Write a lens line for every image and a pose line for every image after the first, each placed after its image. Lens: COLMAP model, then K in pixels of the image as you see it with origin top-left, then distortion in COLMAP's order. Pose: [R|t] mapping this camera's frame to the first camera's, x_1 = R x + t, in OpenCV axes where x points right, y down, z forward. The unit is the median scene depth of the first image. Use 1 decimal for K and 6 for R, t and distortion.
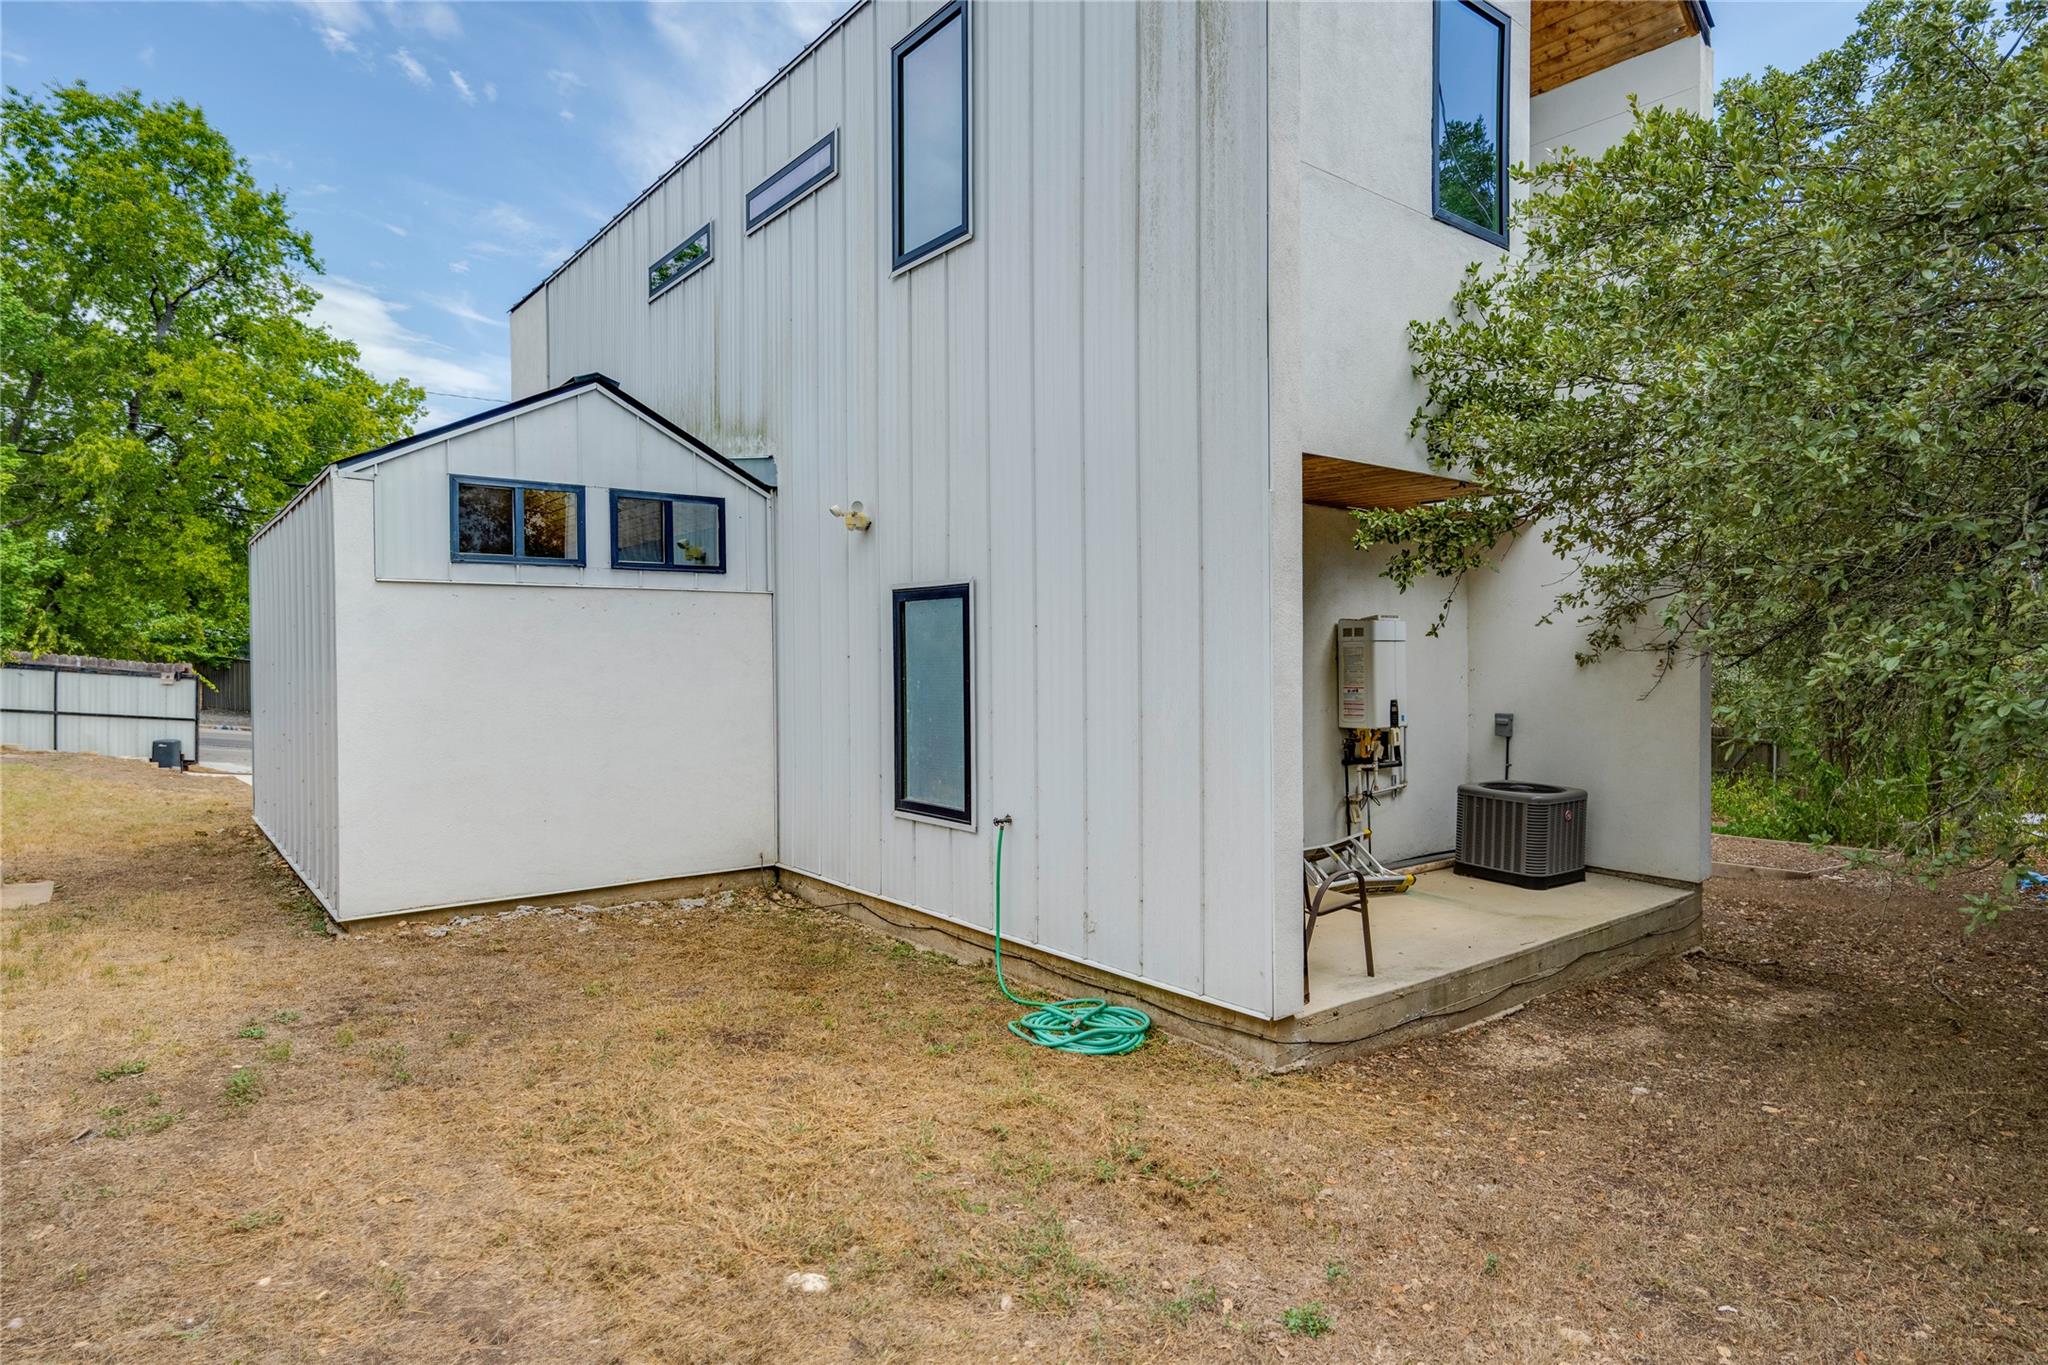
lens RADIAL K [[1113.6, 0, 1024.0], [0, 1113.6, 682.5], [0, 0, 1]] dist [0.000594, 0.000623]
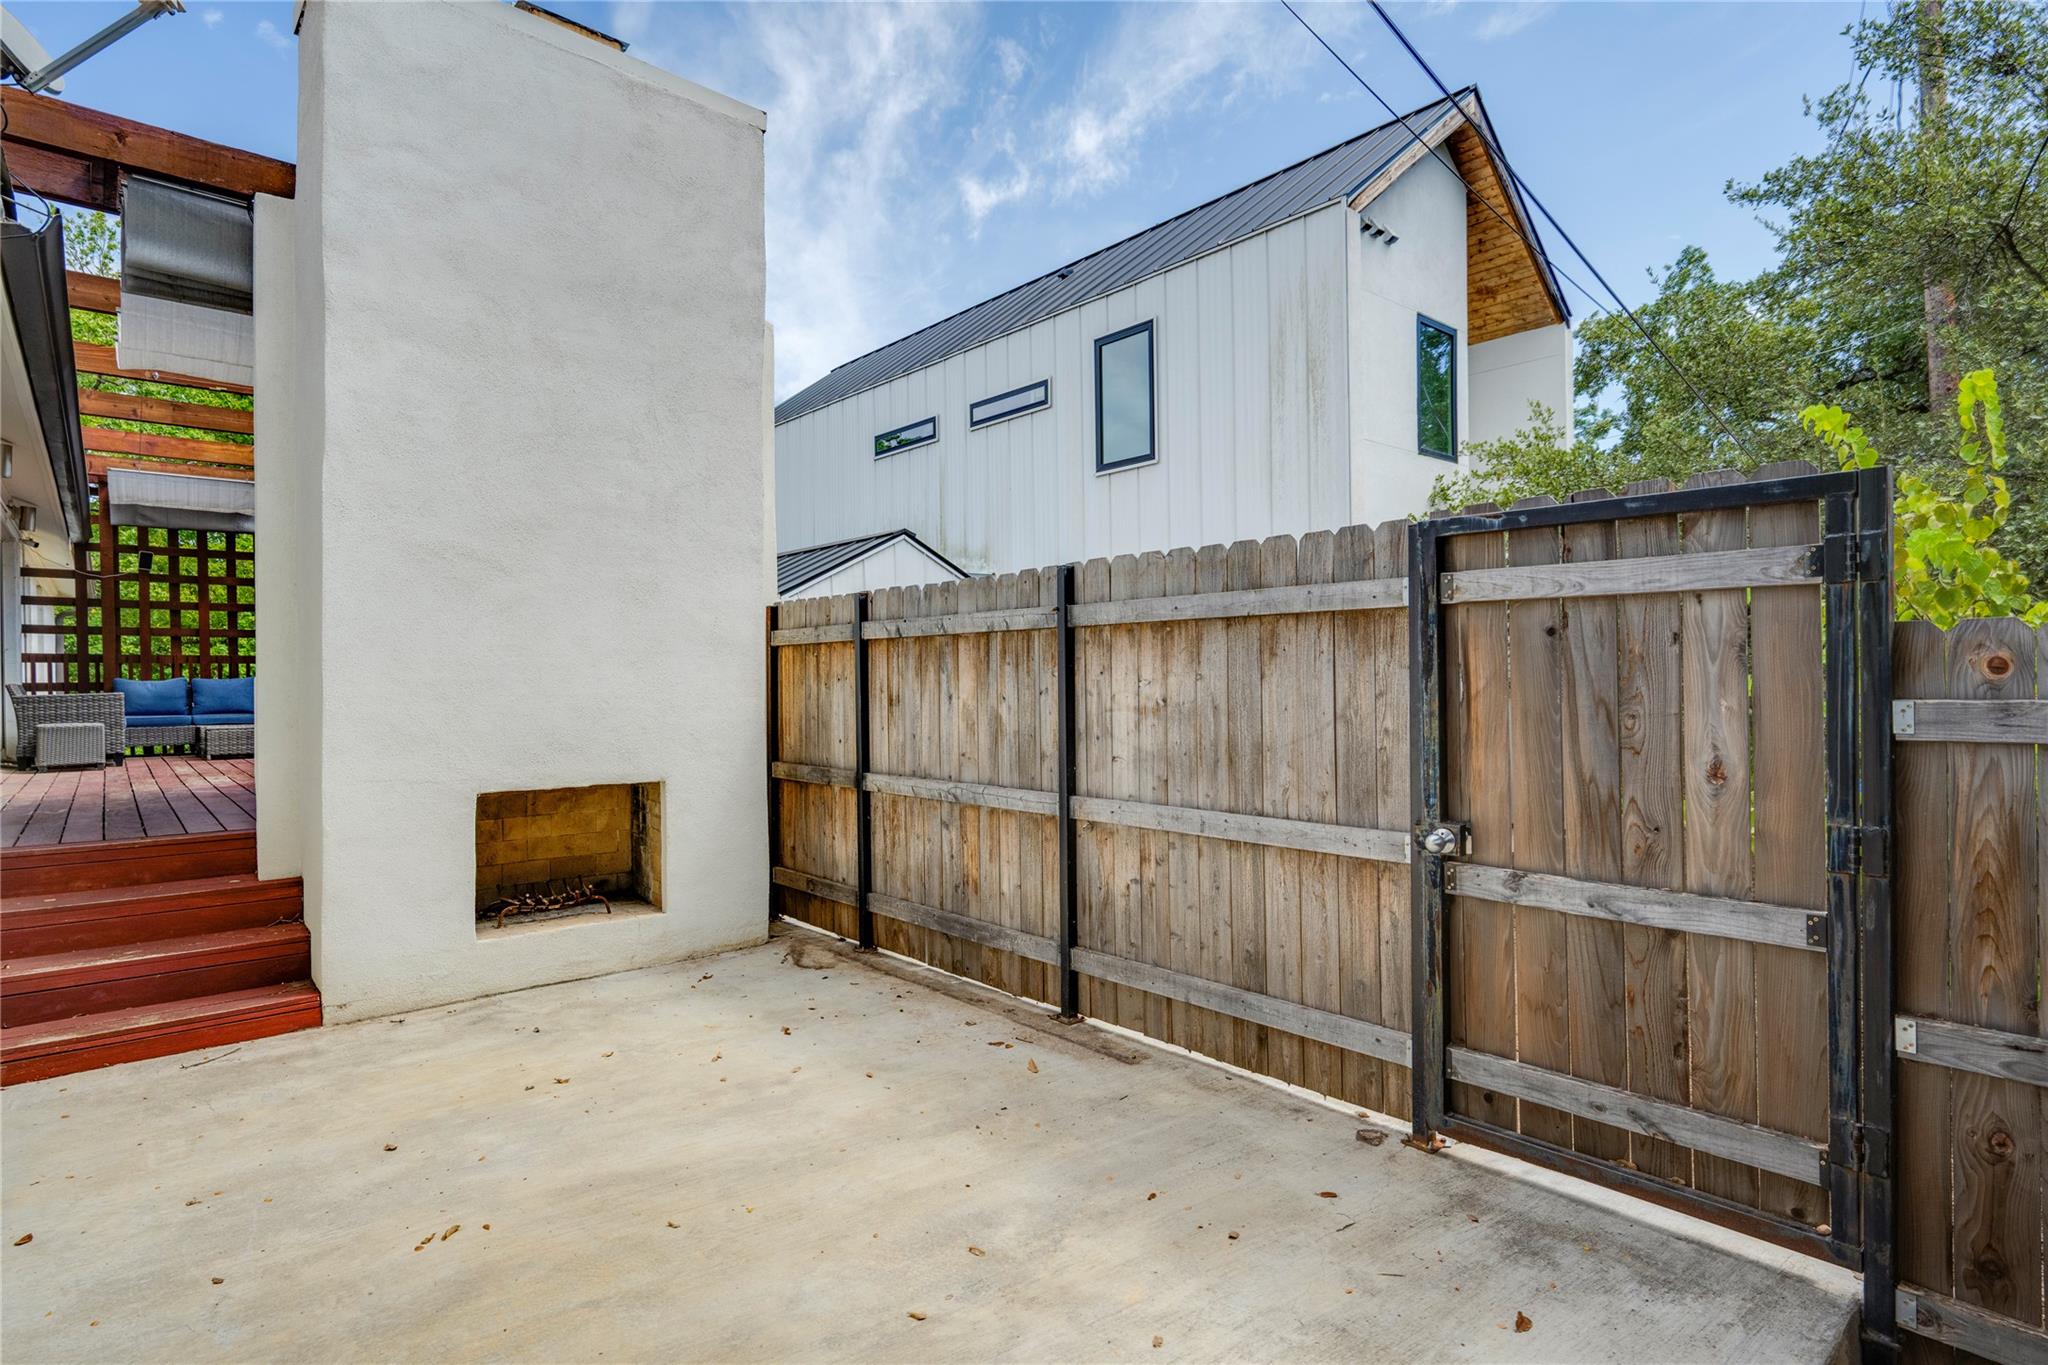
lens RADIAL K [[1039.5, 0, 1024.0], [0, 1039.5, 682.5], [0, 0, 1]] dist [0.001352, 0.000136]
pose [[0.998587, -0.007012, 0.052684, -0.323211], [0.008353, 0.999646, -0.025275, -0.016688], [-0.052488, 0.025679, 0.998291, -0.563056]]
